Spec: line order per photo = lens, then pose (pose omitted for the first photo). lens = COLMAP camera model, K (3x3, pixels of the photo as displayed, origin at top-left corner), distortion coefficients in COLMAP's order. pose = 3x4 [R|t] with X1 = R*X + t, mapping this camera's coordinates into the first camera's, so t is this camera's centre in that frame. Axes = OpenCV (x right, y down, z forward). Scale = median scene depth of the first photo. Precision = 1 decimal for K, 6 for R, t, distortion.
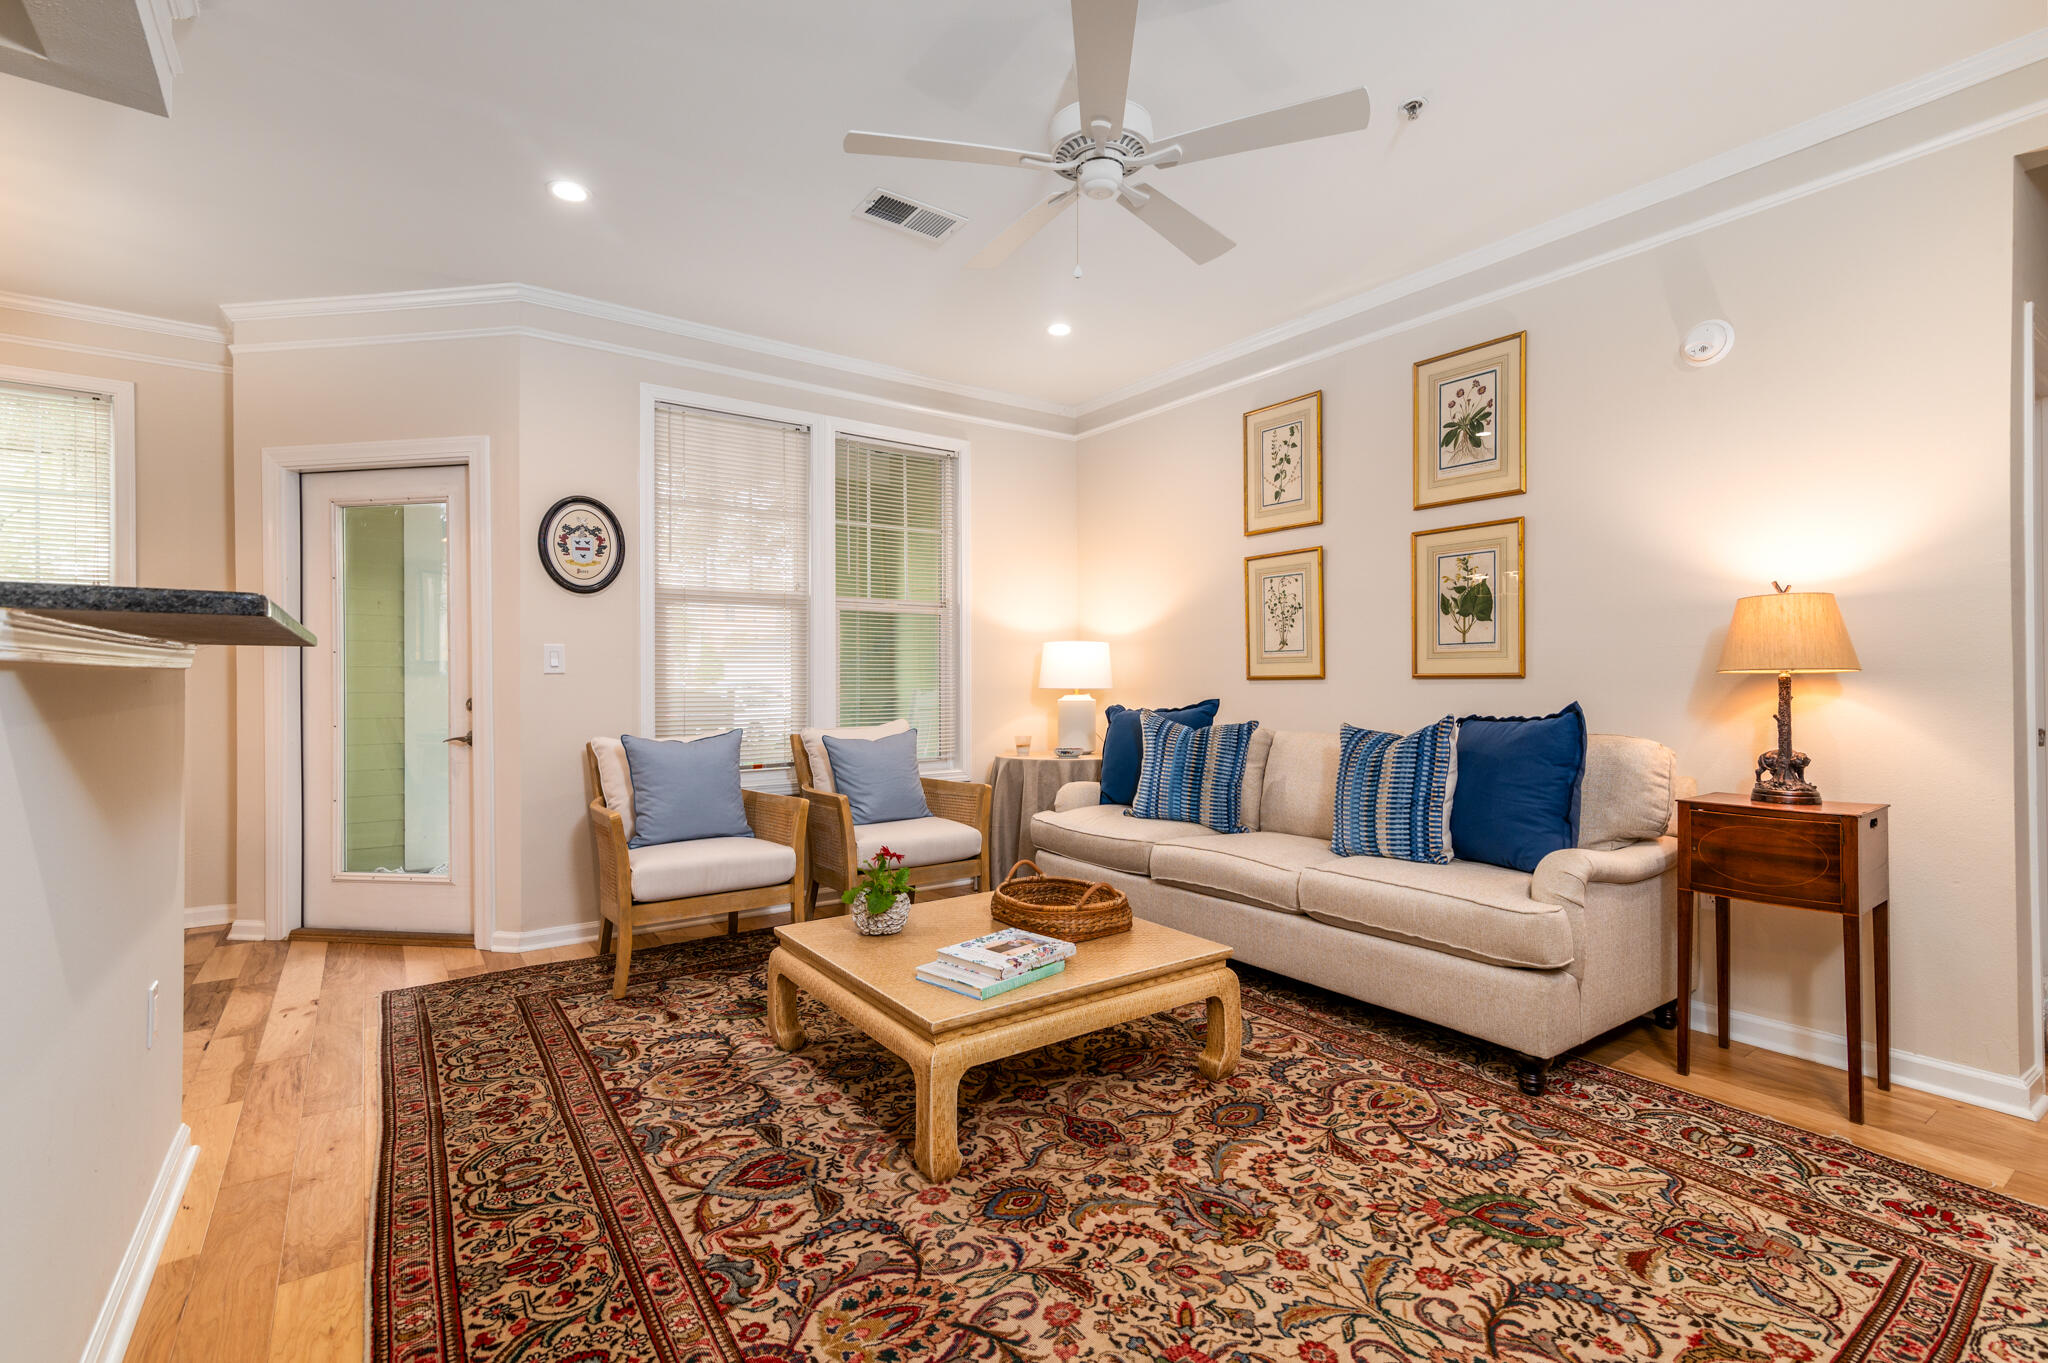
lens RADIAL K [[895.3, 0, 1021.0], [0, 895.3, 680.9], [0, 0, 1]] dist [0.026623, 0.000331]
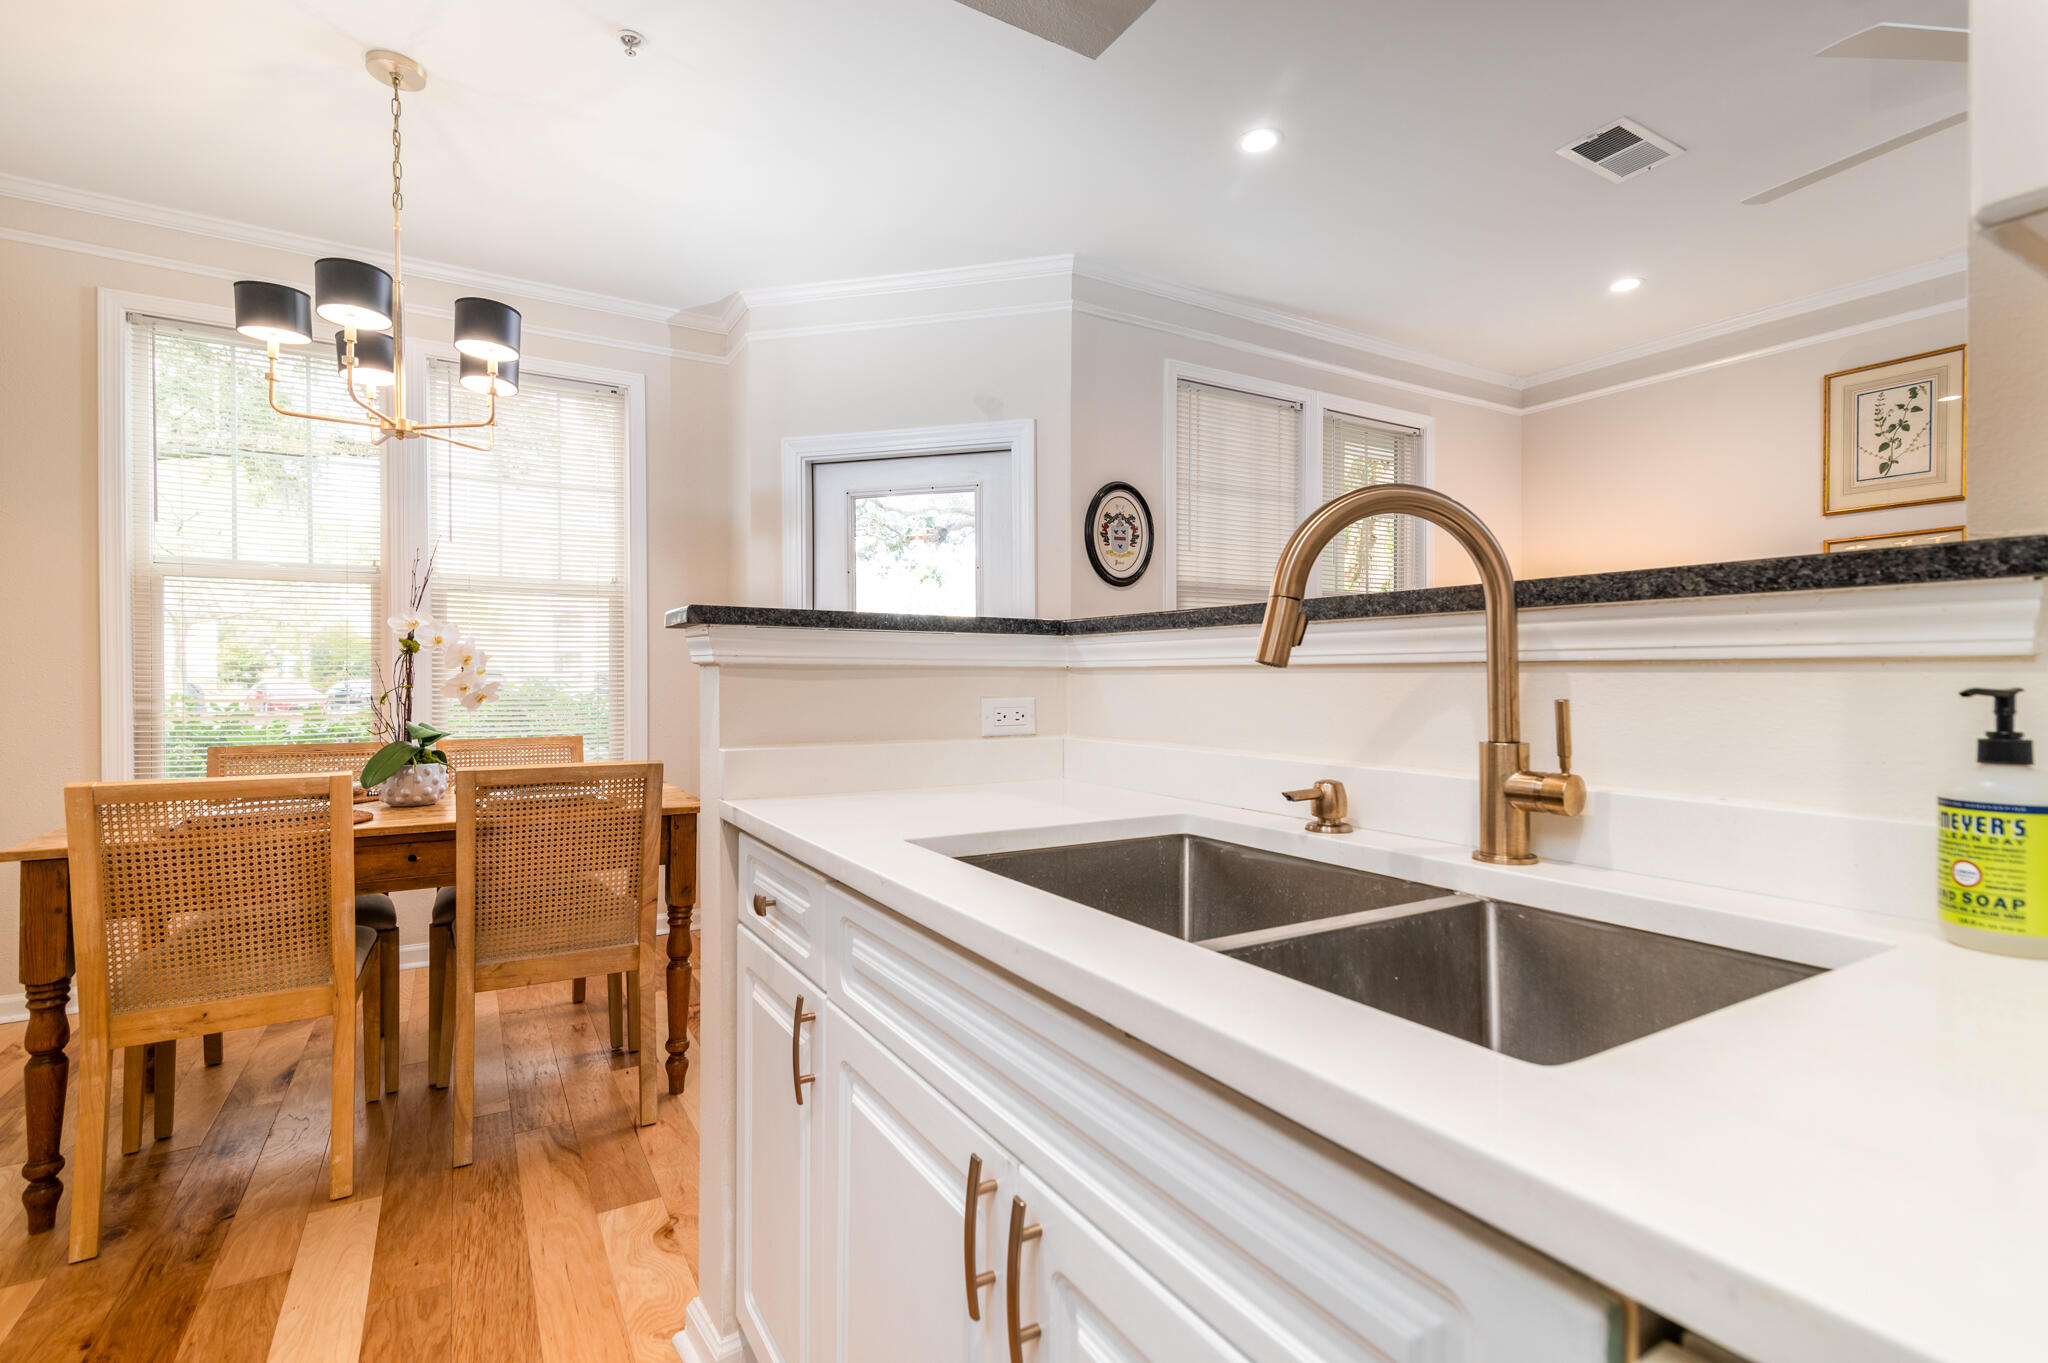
lens RADIAL K [[938.4, 0, 1027.6], [0, 938.4, 681.8], [0, 0, 1]] dist [0.018383, -0.000315]
pose [[0.997448, 0.001933, -0.071365, -0.488965], [-0.002195, 0.999991, -0.003599, 0.004016], [0.071357, 0.003746, 0.997444, 0.030744]]
